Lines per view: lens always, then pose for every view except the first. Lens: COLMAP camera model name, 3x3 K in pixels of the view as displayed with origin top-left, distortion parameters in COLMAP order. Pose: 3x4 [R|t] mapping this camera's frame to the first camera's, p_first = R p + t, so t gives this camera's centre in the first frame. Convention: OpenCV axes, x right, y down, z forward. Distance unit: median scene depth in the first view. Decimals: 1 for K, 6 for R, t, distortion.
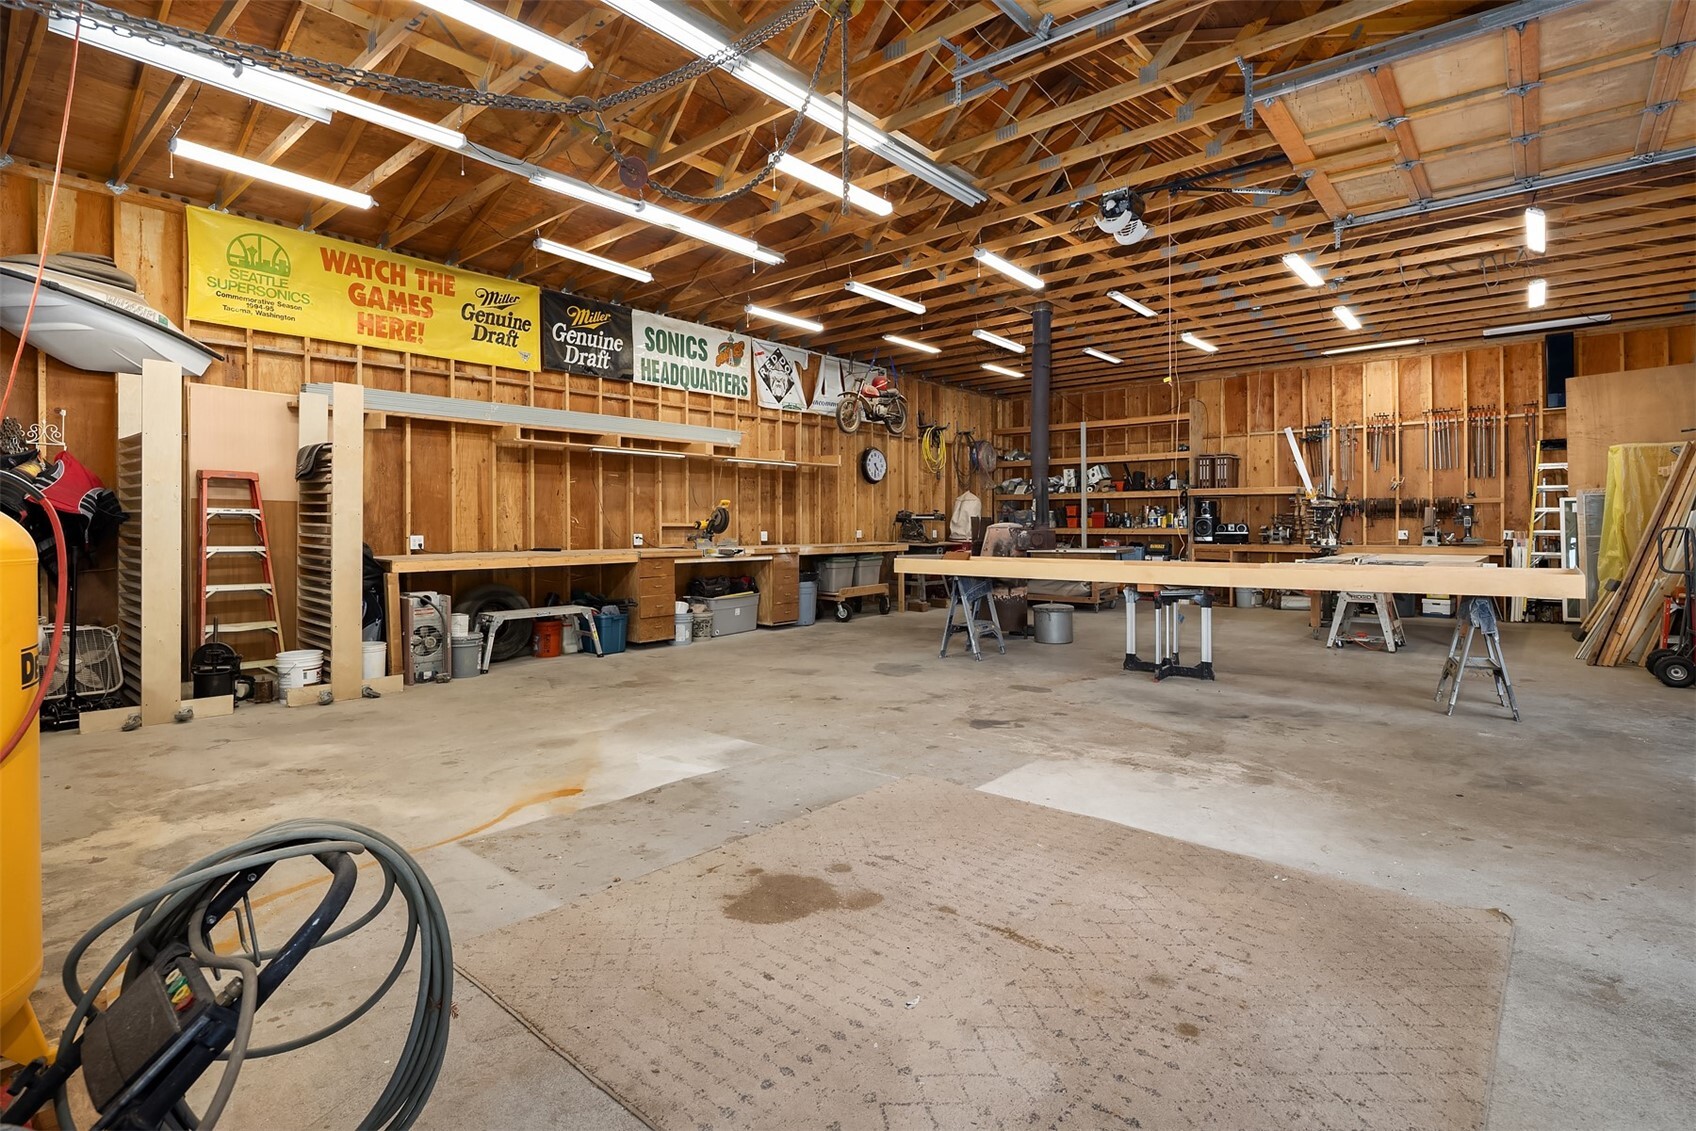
lens RADIAL K [[817.6, 0, 855.3], [0, 817.6, 534.0], [0, 0, 1]] dist [0.001661, -0.000928]
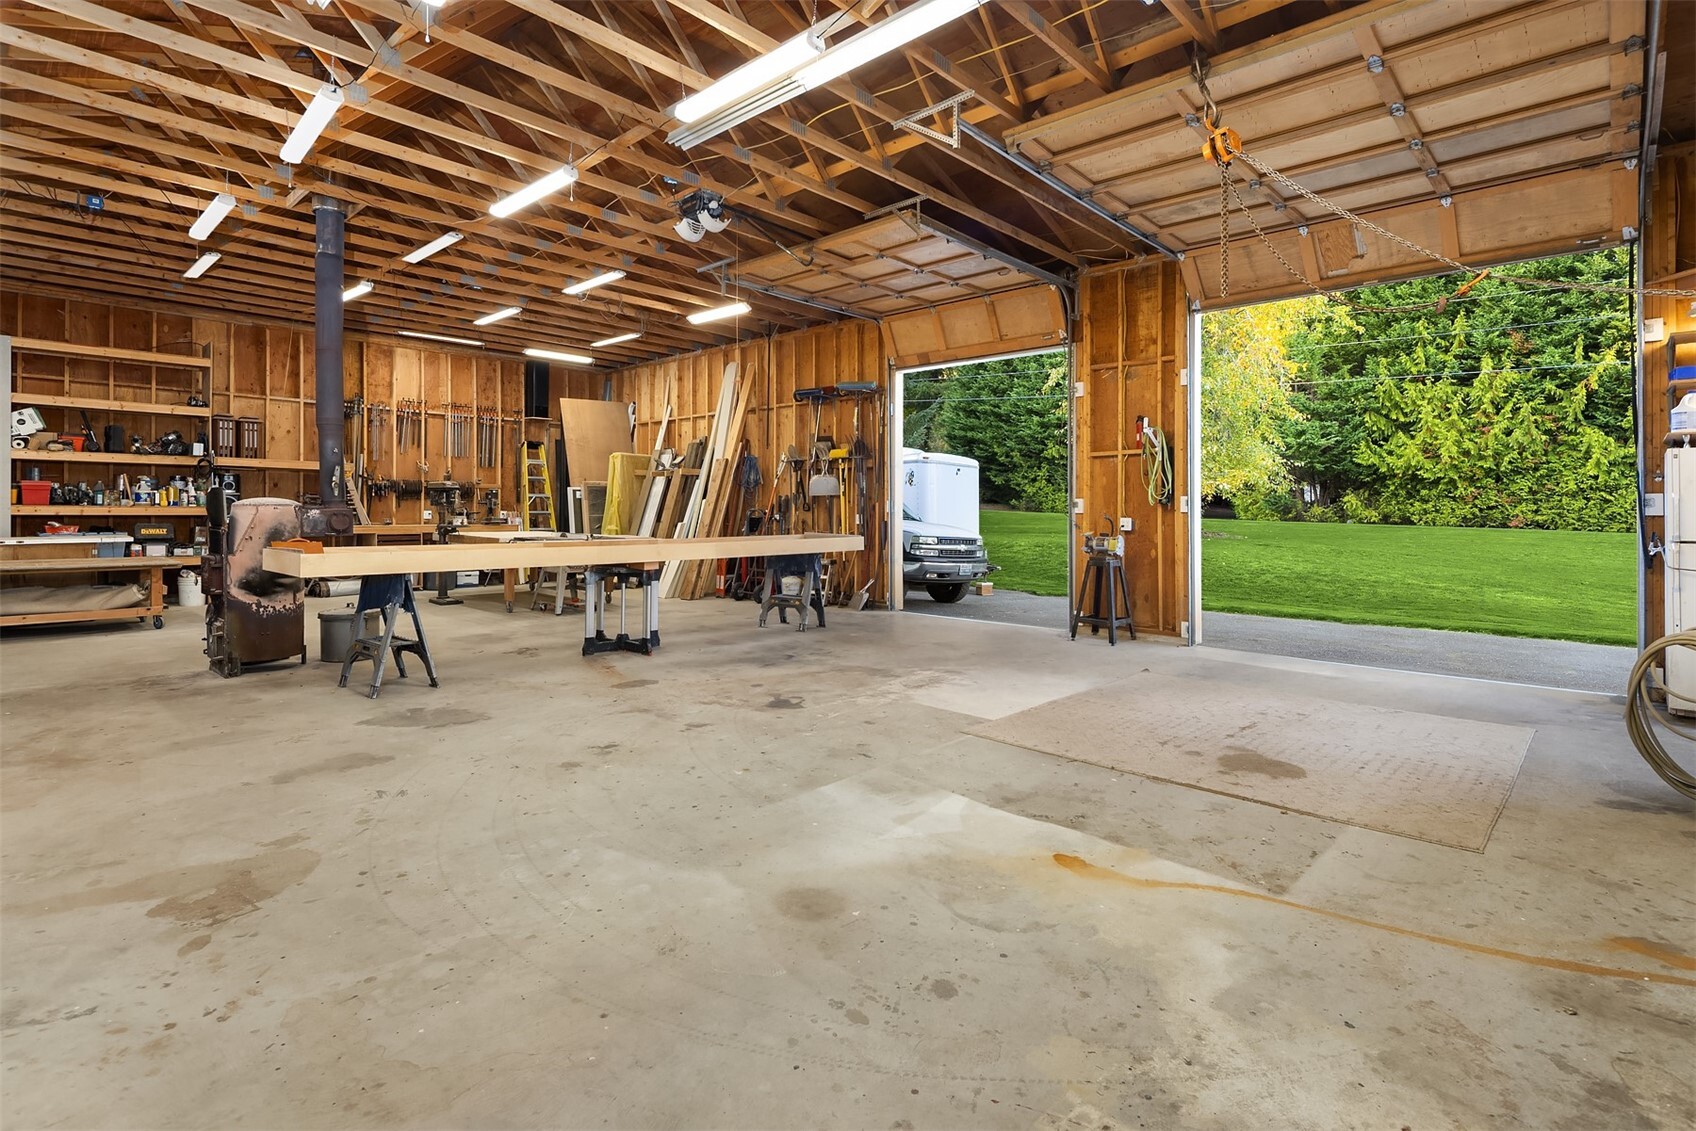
lens RADIAL K [[815.4, 0, 844.2], [0, 815.4, 506.9], [0, 0, 1]] dist [-0.002966, -0.000736]
pose [[0.057620, 0.008691, 0.998301, -1.130740], [0.000572, 0.999962, -0.008738, 0.000721], [-0.998338, 0.001074, 0.057613, 1.188431]]
